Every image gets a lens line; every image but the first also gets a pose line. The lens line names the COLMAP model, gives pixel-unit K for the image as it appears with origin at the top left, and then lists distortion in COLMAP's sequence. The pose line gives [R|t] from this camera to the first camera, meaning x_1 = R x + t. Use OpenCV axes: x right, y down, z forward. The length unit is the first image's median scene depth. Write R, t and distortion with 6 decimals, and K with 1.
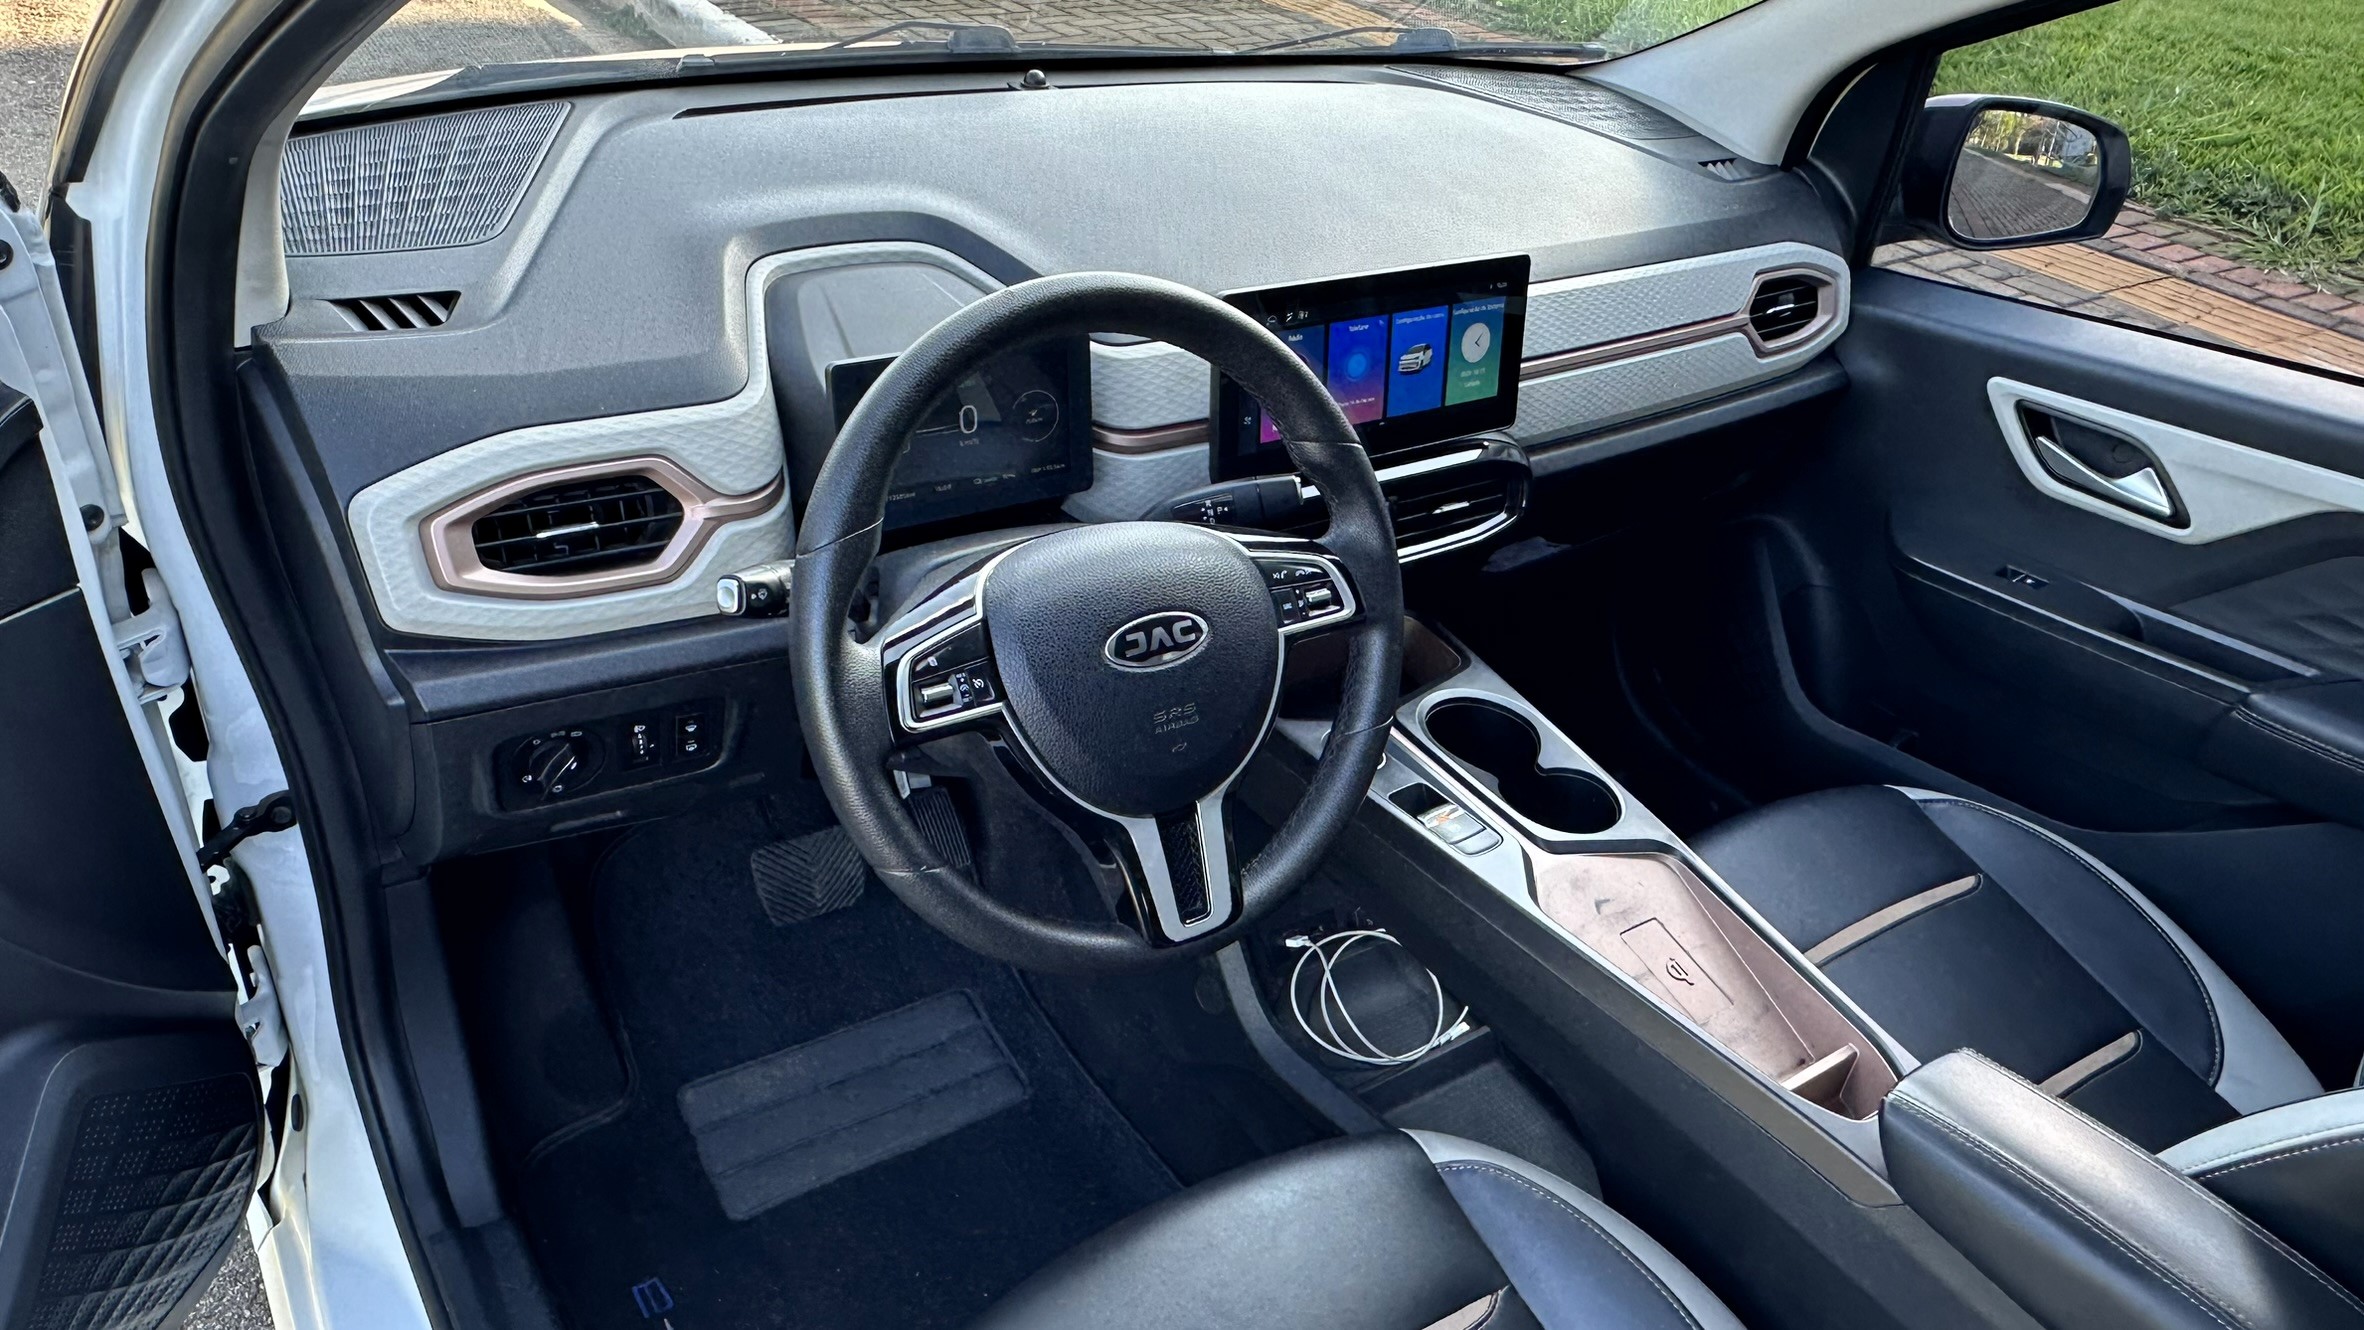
lens RADIAL K [[1541.3, 0, 1183.0], [0, 1541.3, 667.7], [0, 0, 1]] dist [-0.001941, -0.000057]
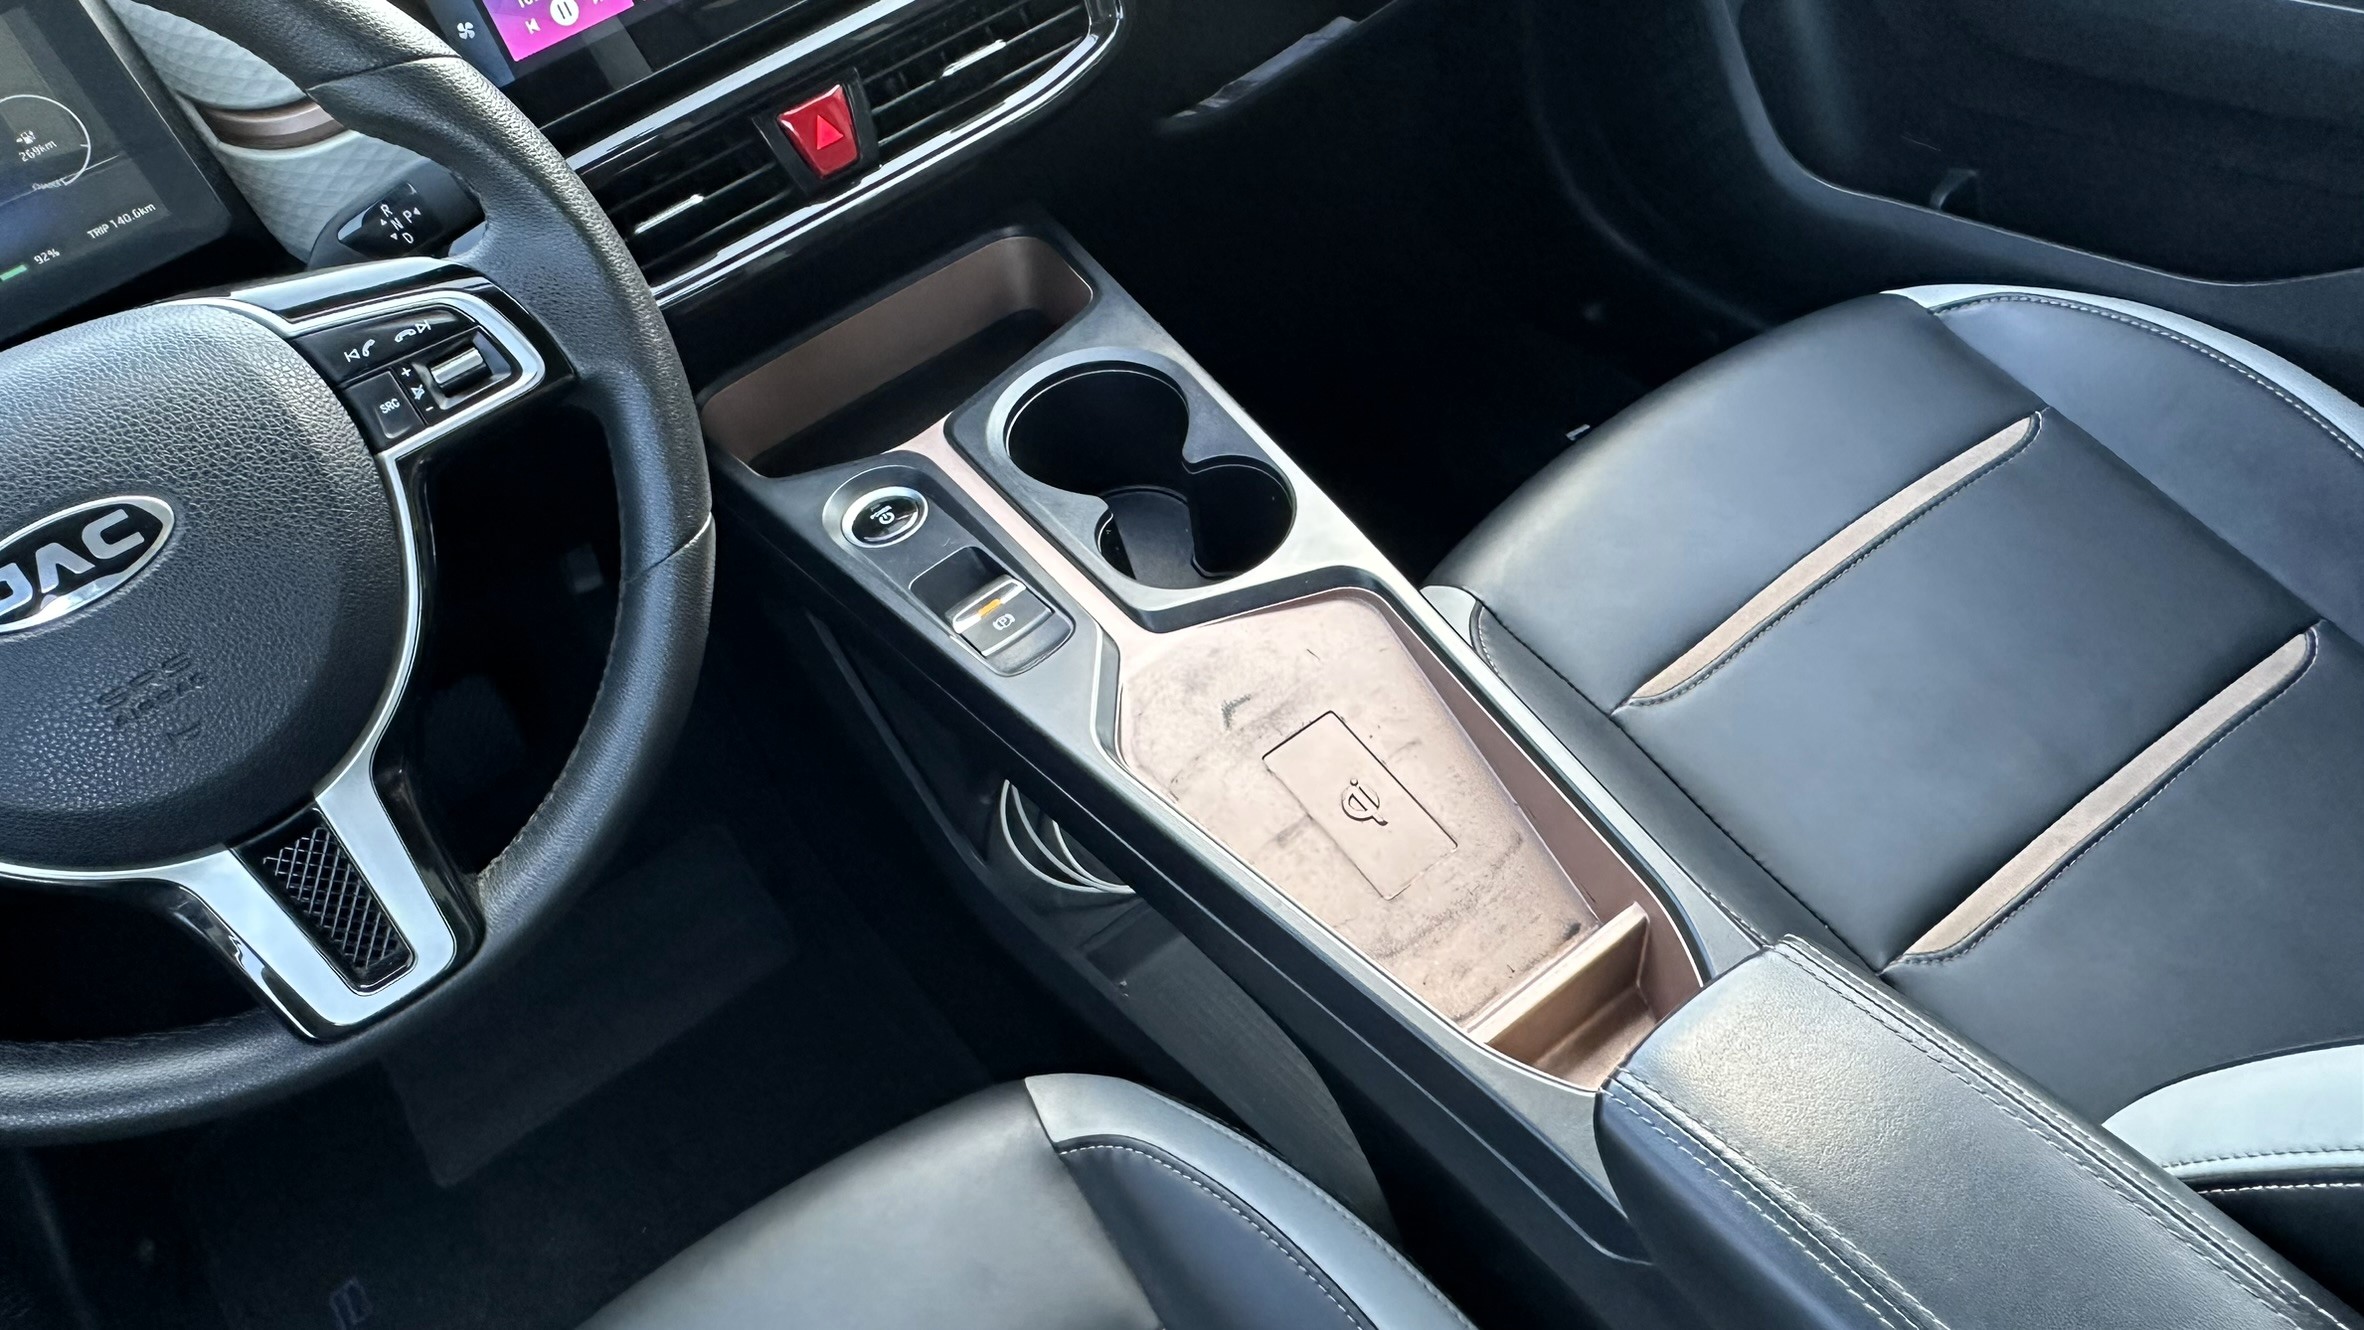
lens RADIAL K [[1541.3, 0, 1183.0], [0, 1541.3, 667.7], [0, 0, 1]] dist [-0.001941, -0.000057]
pose [[0.958791, -0.199198, -0.202585, 0.378032], [0.249092, 0.932321, 0.262165, -0.023516], [0.136652, -0.301824, 0.943519, 0.438357]]
